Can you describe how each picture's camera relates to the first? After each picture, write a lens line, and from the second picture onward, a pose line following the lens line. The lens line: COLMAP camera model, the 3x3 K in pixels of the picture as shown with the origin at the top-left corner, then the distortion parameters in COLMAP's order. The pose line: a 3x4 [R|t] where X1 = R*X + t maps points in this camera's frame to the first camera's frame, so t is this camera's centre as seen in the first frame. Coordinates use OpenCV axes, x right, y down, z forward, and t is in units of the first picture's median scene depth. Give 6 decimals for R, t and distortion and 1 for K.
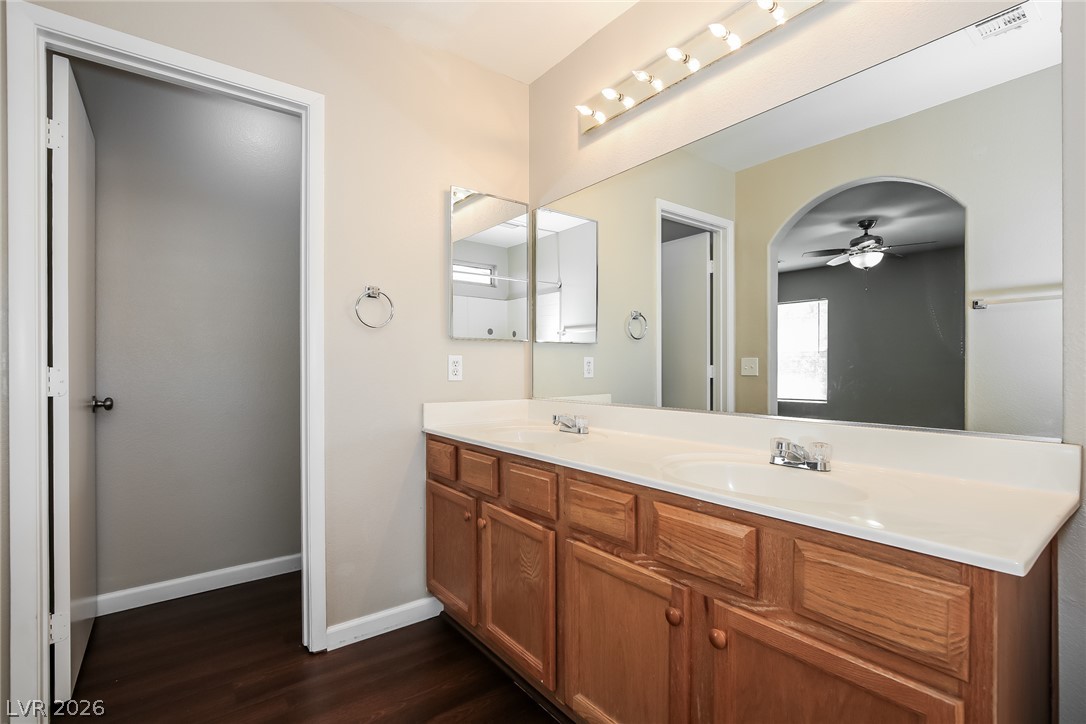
lens RADIAL K [[496.9, 0, 543.0], [0, 496.9, 362.0], [0, 0, 1]] dist [0.001488, 0.000478]
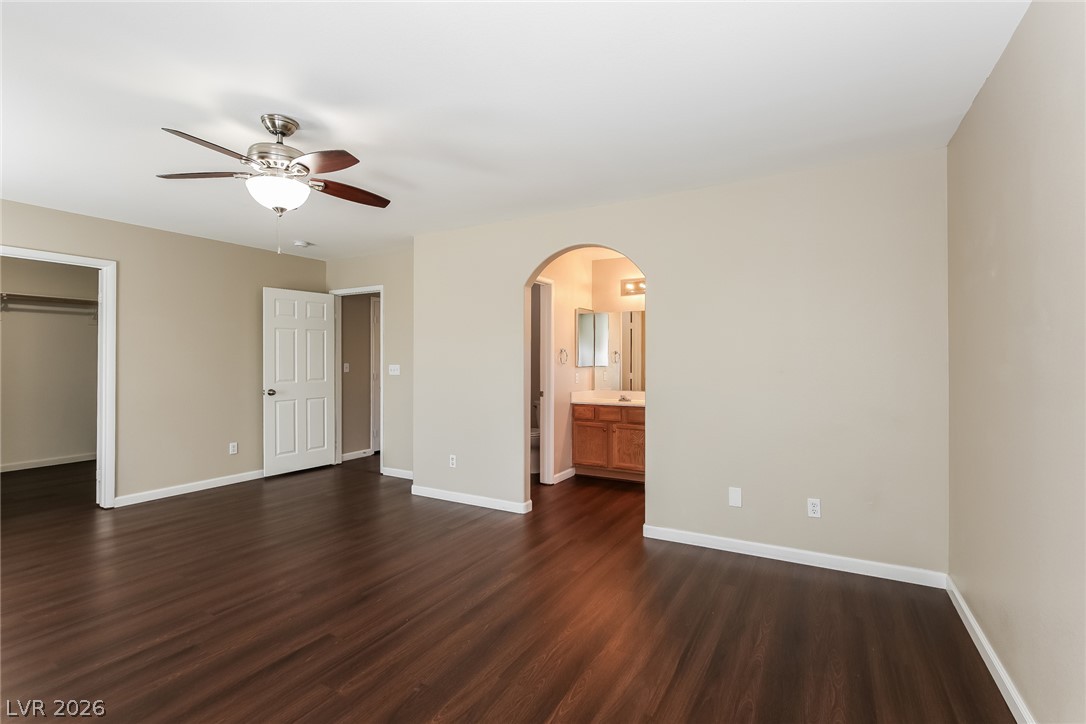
lens RADIAL K [[496.9, 0, 543.0], [0, 496.9, 362.0], [0, 0, 1]] dist [0.001488, 0.000478]
pose [[0.920517, -0.007258, 0.390635, -1.387323], [0.004871, 0.999963, 0.007102, -0.095211], [-0.390672, -0.004635, 0.920518, -1.324758]]
